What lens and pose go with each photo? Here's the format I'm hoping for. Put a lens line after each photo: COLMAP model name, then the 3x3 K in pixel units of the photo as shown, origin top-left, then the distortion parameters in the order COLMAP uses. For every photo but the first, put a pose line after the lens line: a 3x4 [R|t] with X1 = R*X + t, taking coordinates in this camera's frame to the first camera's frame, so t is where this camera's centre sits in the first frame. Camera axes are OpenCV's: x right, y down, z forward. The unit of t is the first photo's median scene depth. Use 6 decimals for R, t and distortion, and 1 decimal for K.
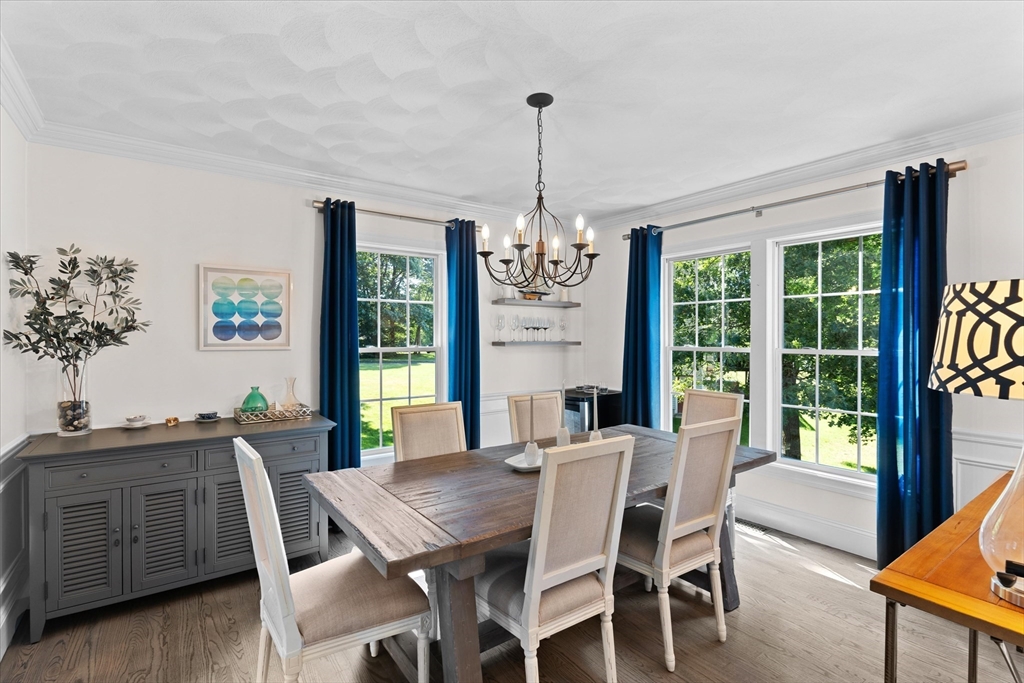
lens RADIAL K [[483.4, 0, 520.3], [0, 483.4, 337.7], [0, 0, 1]] dist [-0.003040, 0.001639]
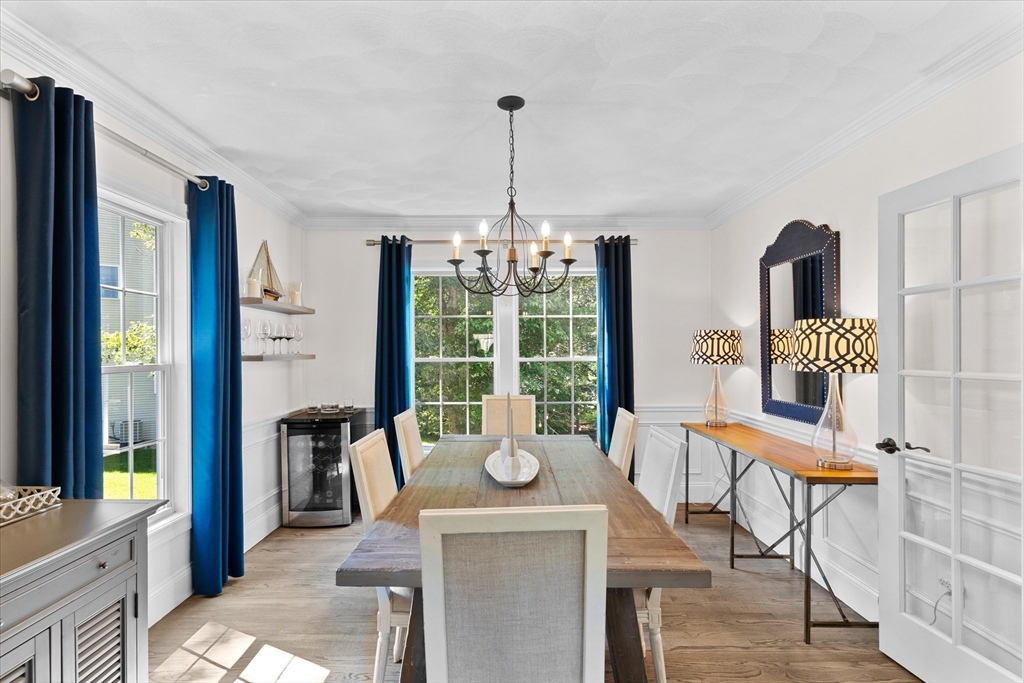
lens RADIAL K [[483.4, 0, 509.8], [0, 483.4, 346.0], [0, 0, 1]] dist [-0.003040, 0.001639]
pose [[0.578793, 0.000893, 0.815474, -1.511622], [0.008305, 0.999941, -0.006989, 0.005837], [-0.815433, 0.010818, 0.578751, 0.899178]]
